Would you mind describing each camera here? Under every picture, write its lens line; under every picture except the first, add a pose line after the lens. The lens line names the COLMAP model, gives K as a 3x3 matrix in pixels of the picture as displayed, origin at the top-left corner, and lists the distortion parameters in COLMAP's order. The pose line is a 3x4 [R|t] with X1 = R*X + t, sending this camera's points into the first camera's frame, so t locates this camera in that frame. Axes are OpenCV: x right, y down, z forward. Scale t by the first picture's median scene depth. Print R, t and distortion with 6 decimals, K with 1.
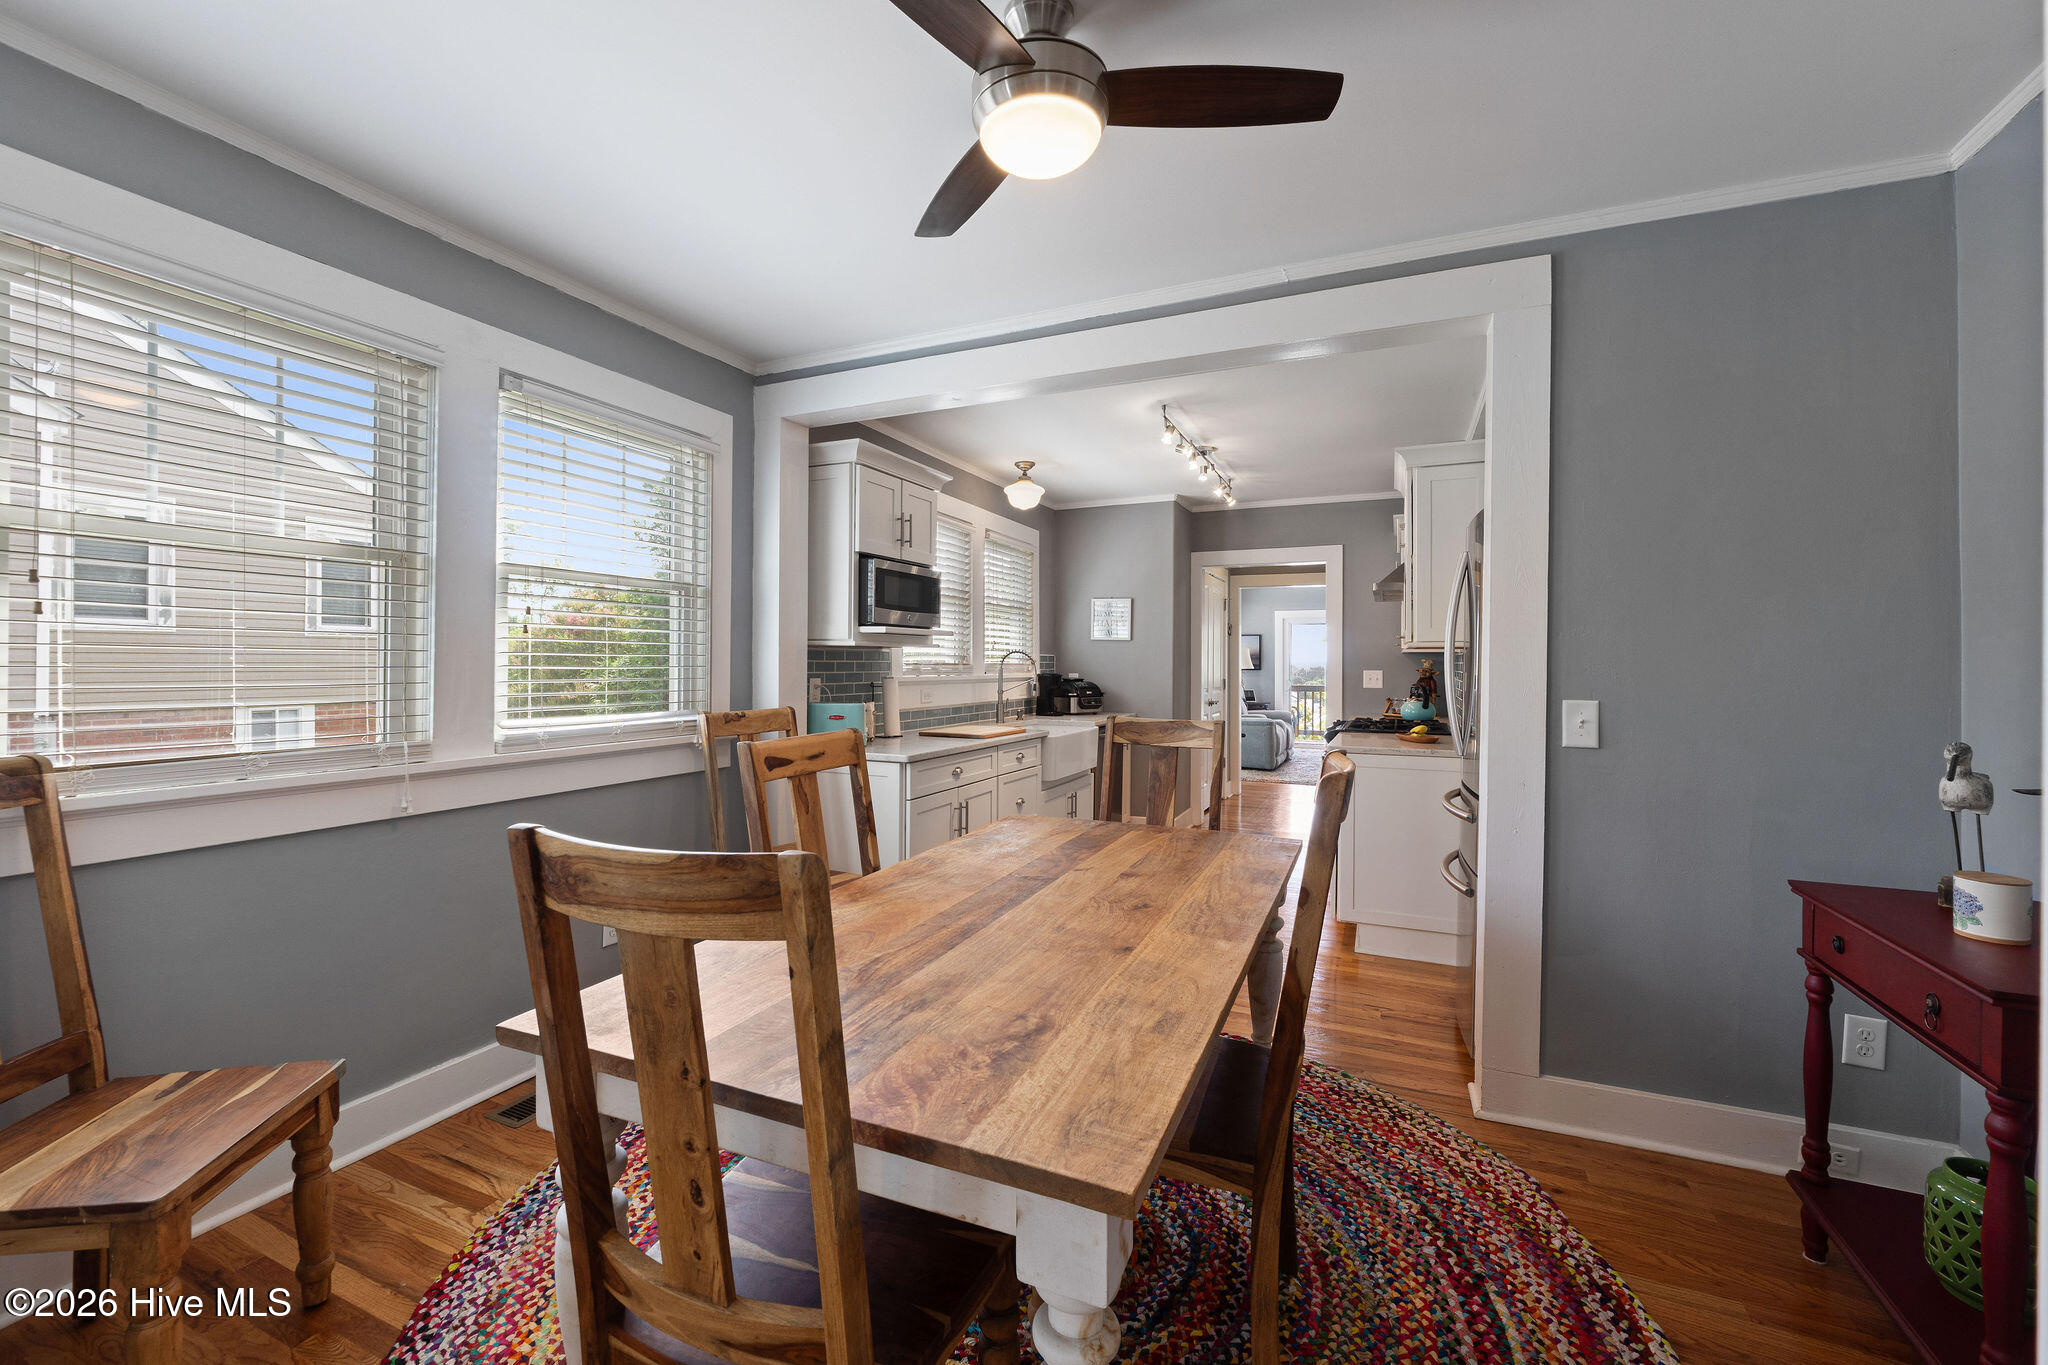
lens RADIAL K [[854.3, 0, 1015.7], [0, 854.3, 665.0], [0, 0, 1]] dist [-0.001061, -0.000050]
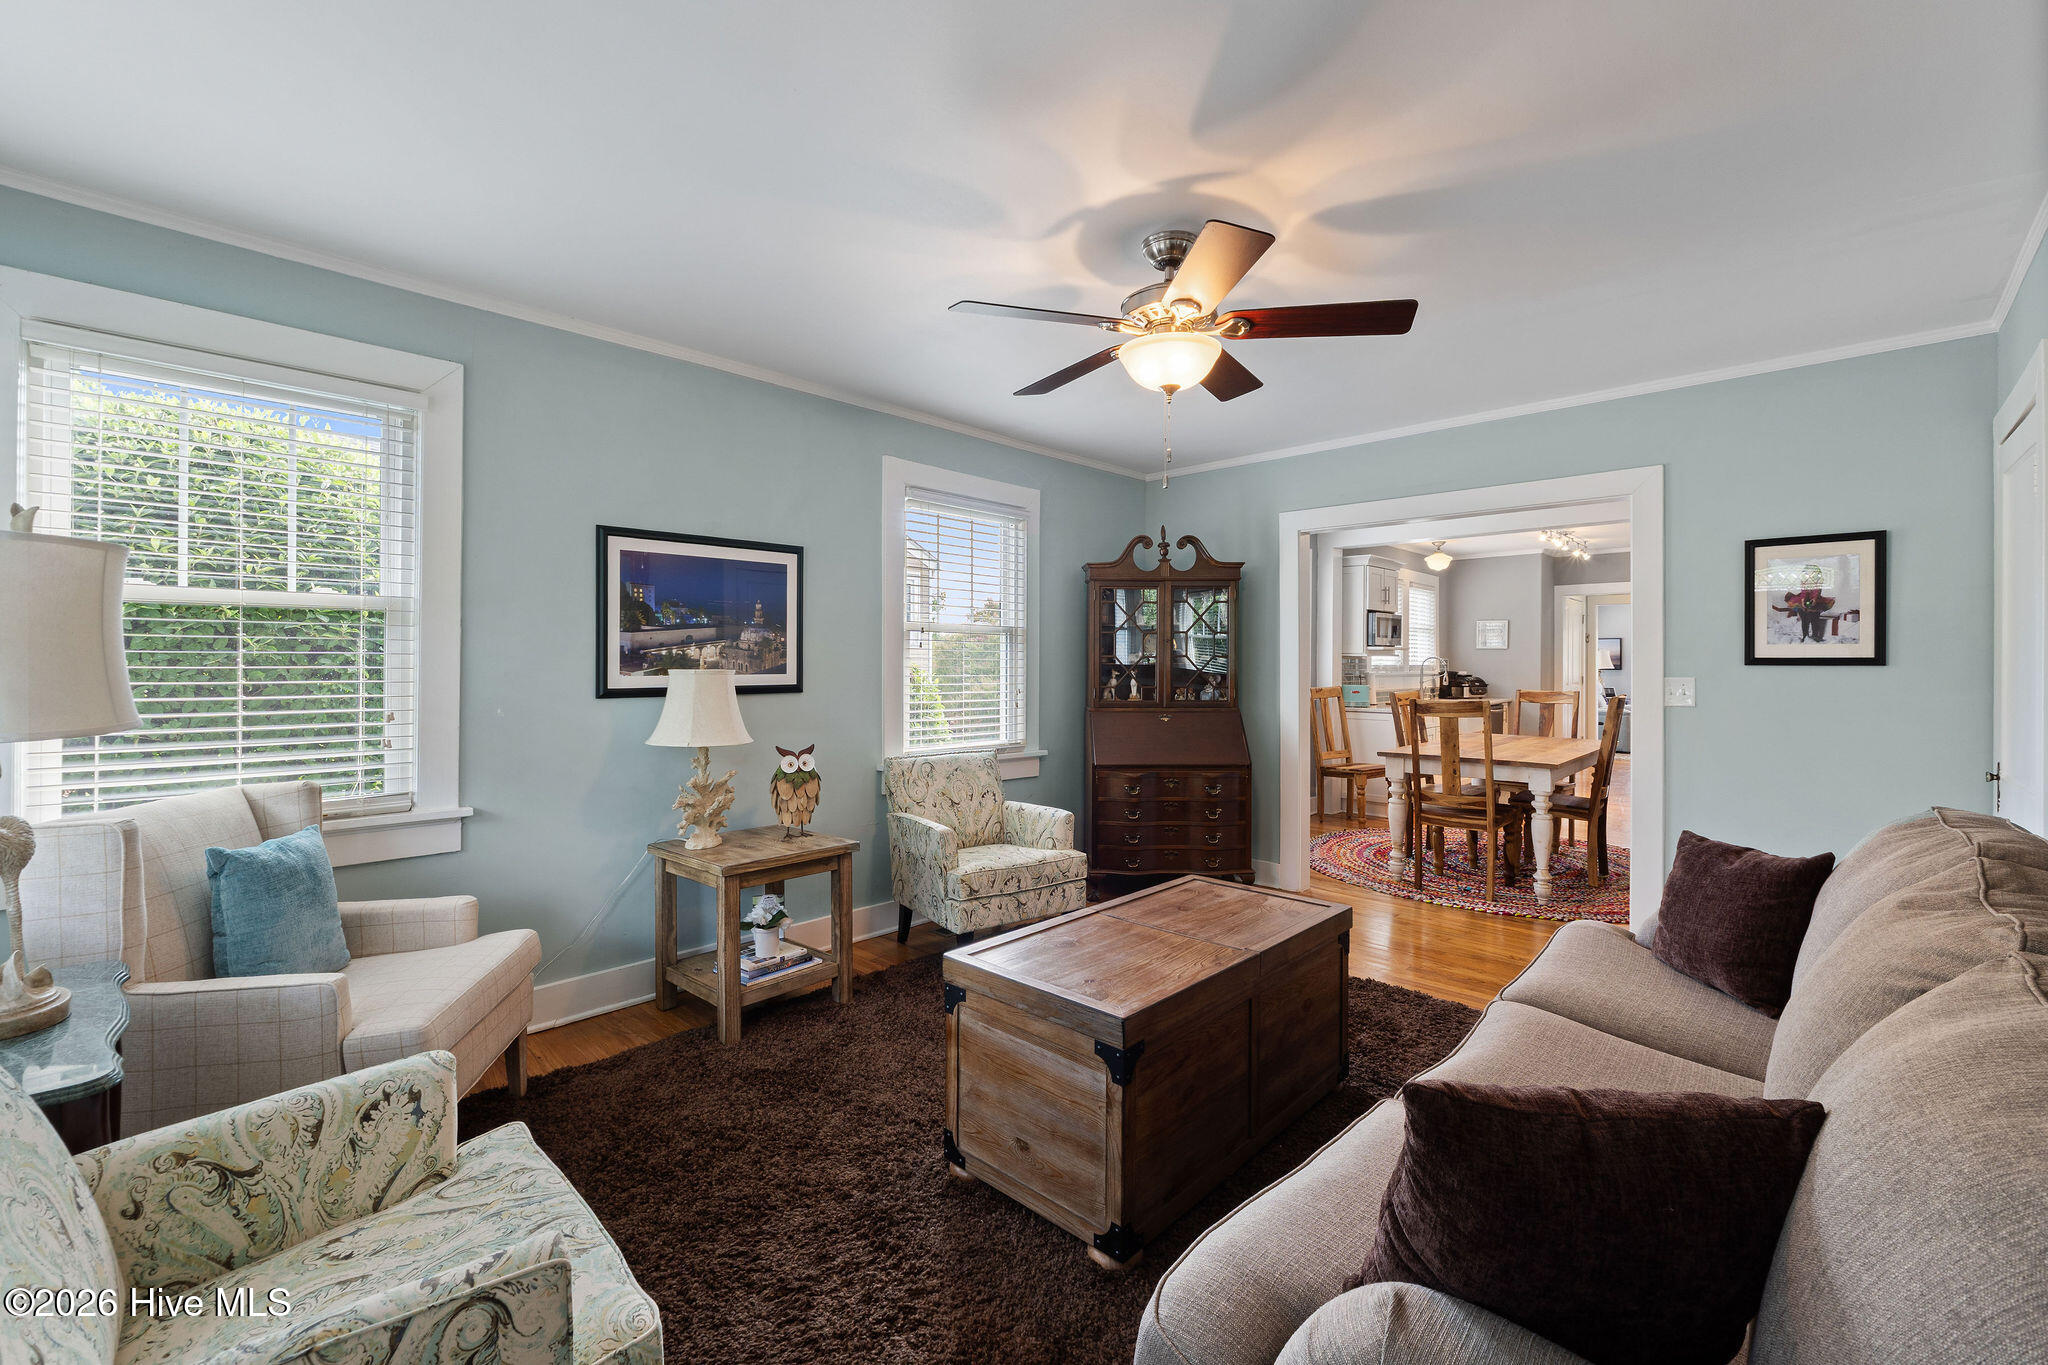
lens RADIAL K [[854.3, 0, 1015.7], [0, 854.3, 665.0], [0, 0, 1]] dist [-0.001061, -0.000050]
pose [[0.939495, -0.005019, -0.342525, -0.226465], [0.003332, 0.999979, -0.005513, 0.006767], [0.342546, 0.004038, 0.939492, -0.961482]]
